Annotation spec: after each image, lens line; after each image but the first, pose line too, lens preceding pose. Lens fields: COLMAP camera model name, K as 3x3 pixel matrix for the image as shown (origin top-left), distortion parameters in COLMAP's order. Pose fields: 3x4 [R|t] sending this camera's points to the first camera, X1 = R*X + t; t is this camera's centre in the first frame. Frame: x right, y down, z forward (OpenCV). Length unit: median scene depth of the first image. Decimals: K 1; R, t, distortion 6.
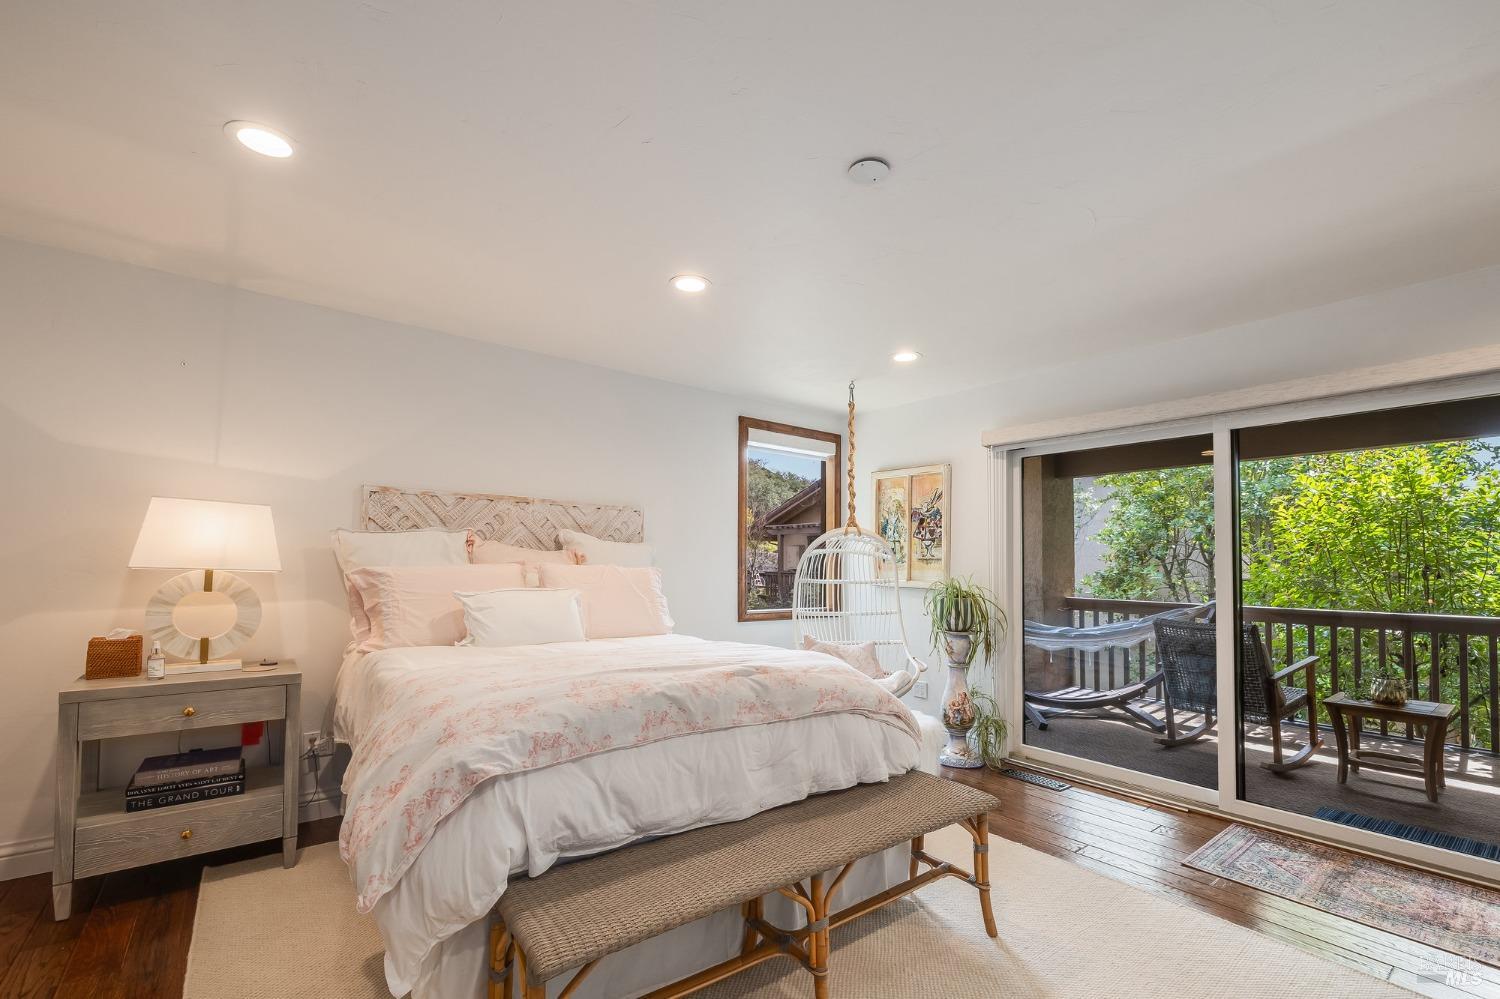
lens RADIAL K [[651.6, 0, 730.8], [0, 651.6, 548.4], [0, 0, 1]] dist [0.012527, -0.000056]
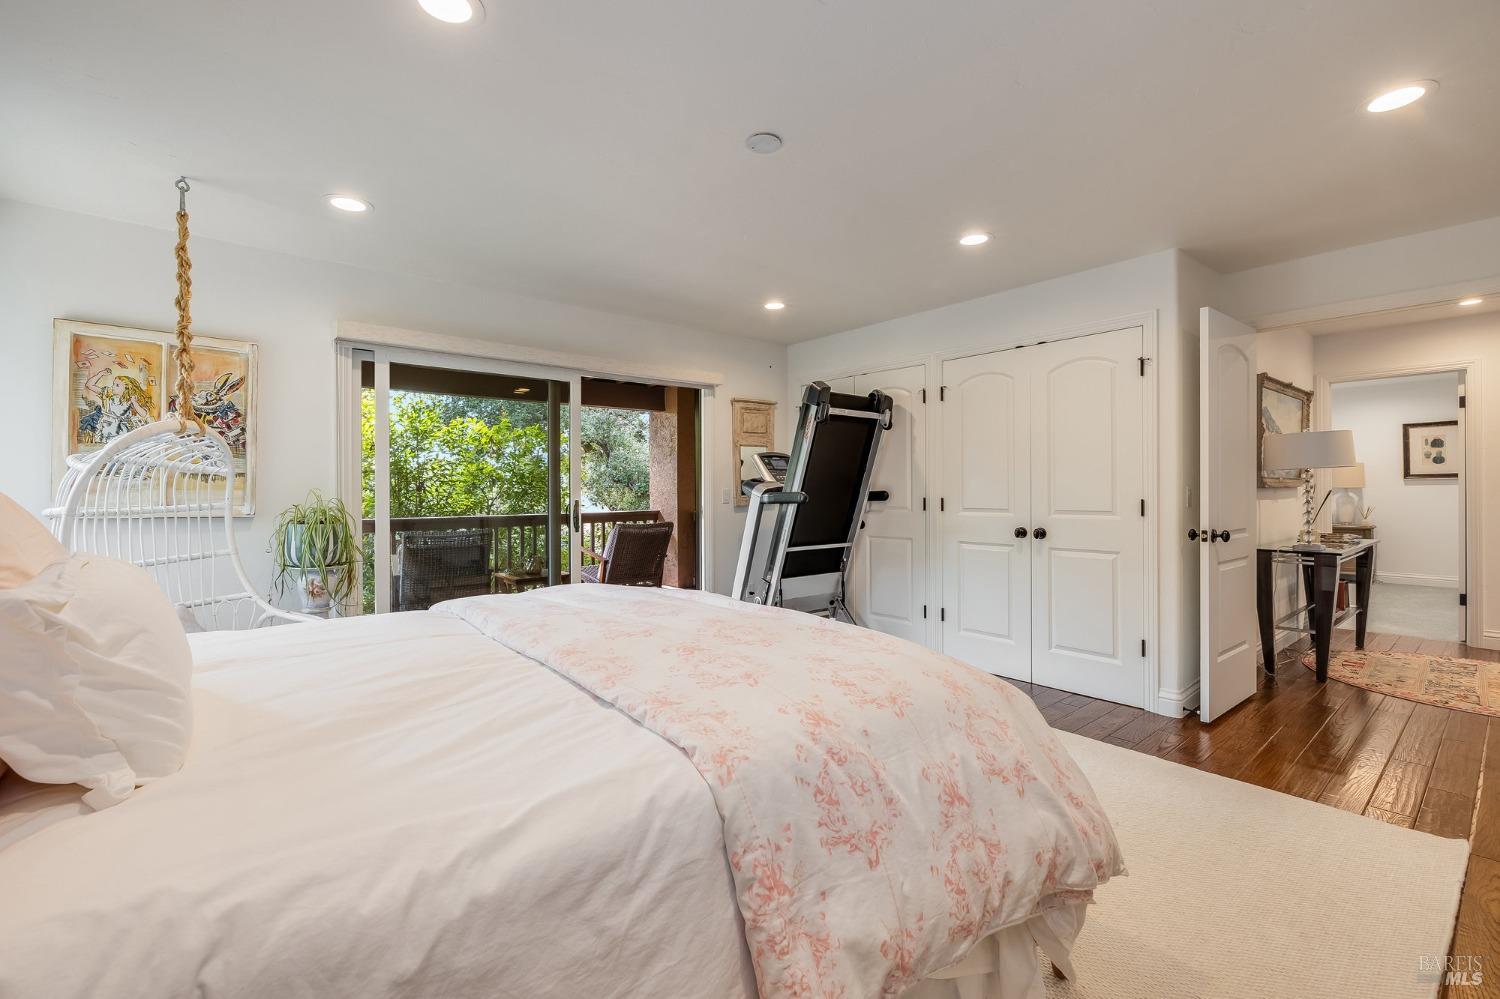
lens RADIAL K [[651.6, 0, 745.1], [0, 651.6, 494.7], [0, 0, 1]] dist [0.012527, -0.000056]
pose [[-0.009672, -0.012837, 0.999871, -1.327079], [-0.018013, 0.999758, 0.012661, 0.063380], [-0.999791, -0.017888, -0.009901, 1.520593]]
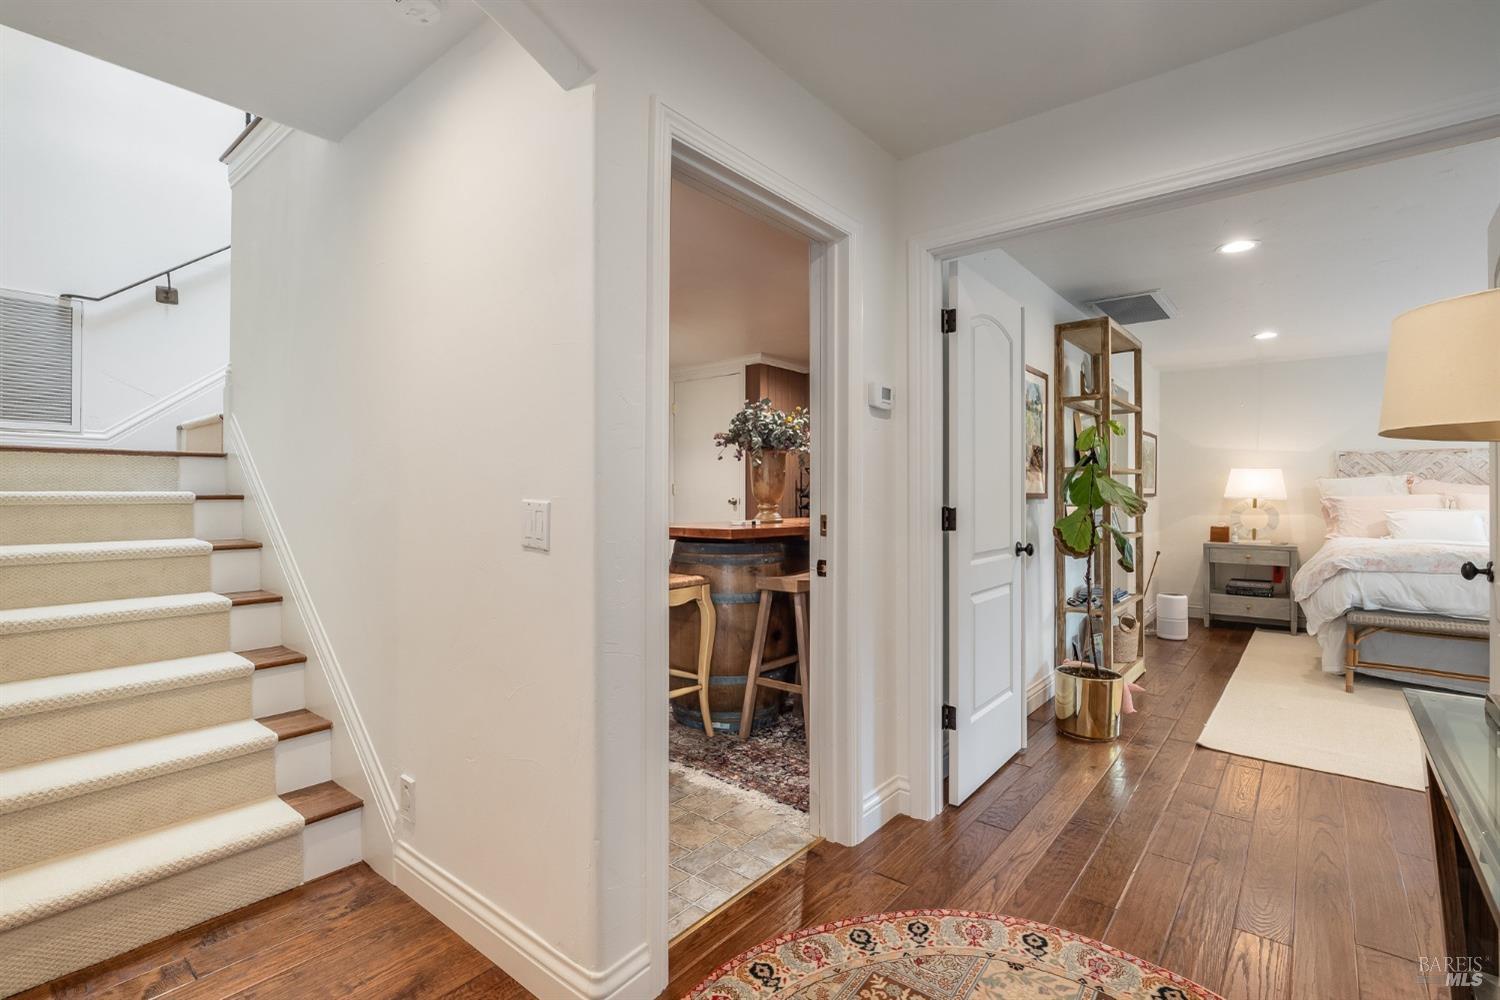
lens RADIAL K [[685.8, 0, 757.3], [0, 685.8, 497.2], [0, 0, 1]] dist [-0.003771, -0.000428]
pose [[0.245732, -0.007803, -0.969306, 1.053622], [0.024188, 0.999706, -0.001916, -0.007636], [0.969036, -0.022974, 0.245848, -1.221723]]
